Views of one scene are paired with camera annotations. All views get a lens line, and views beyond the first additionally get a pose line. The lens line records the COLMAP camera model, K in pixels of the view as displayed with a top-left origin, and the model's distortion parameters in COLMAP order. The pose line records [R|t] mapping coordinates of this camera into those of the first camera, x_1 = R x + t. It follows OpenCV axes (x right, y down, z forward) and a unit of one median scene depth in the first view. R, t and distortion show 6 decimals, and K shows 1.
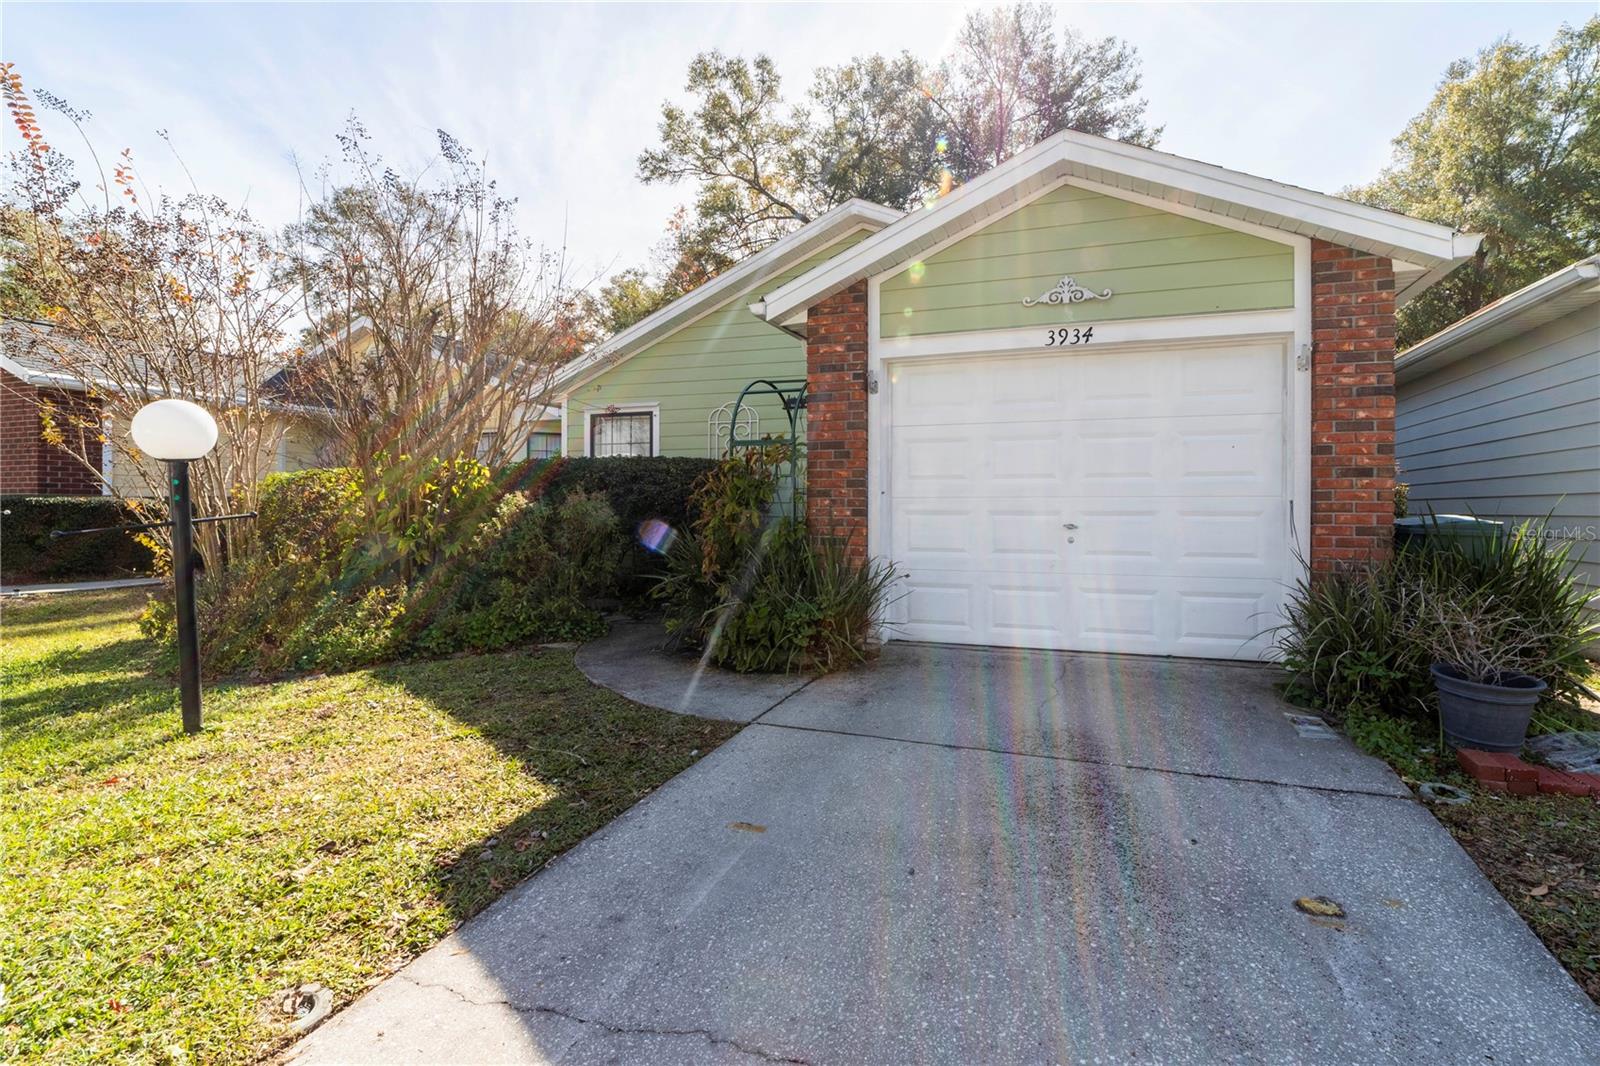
lens RADIAL K [[753.6, 0, 800.5], [0, 753.6, 533.5], [0, 0, 1]] dist [-0.013443, 0.003516]
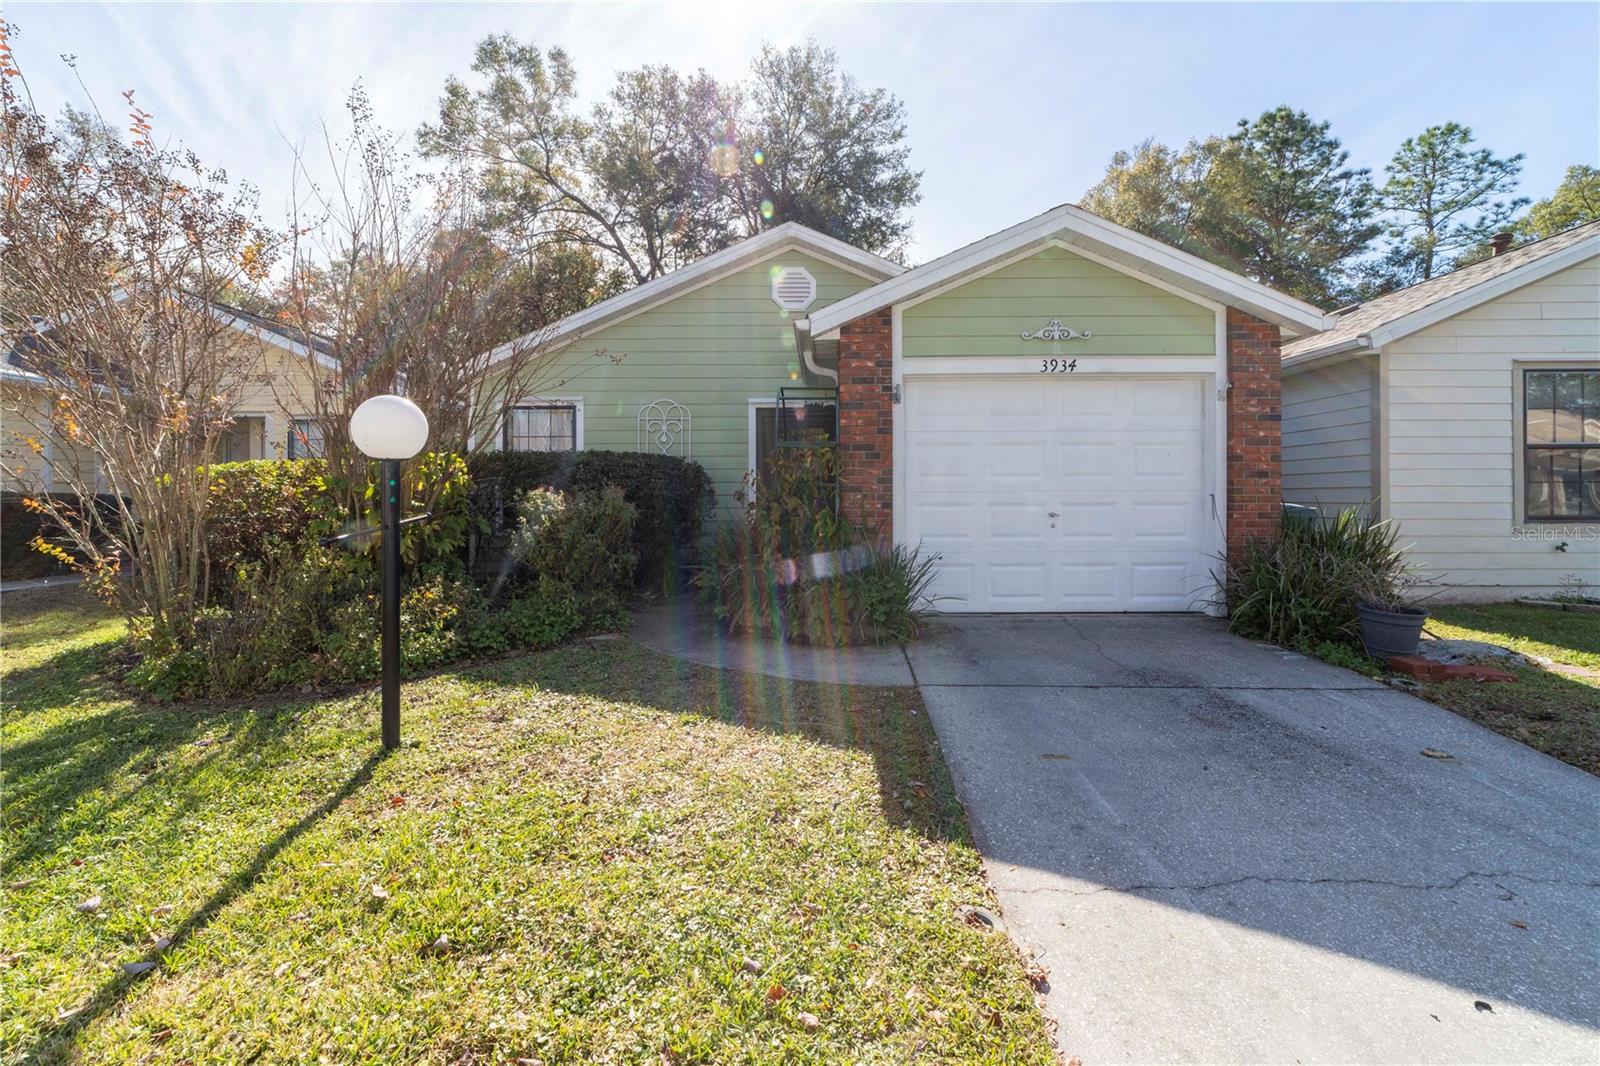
lens RADIAL K [[709.8, 0, 798.5], [0, 709.8, 520.9], [0, 0, 1]] dist [-0.012717, 0.002201]
pose [[0.950736, -0.017291, 0.309518, -0.394324], [0.016721, 0.999850, 0.004497, -0.010724], [-0.309550, 0.000900, 0.950883, -0.004090]]
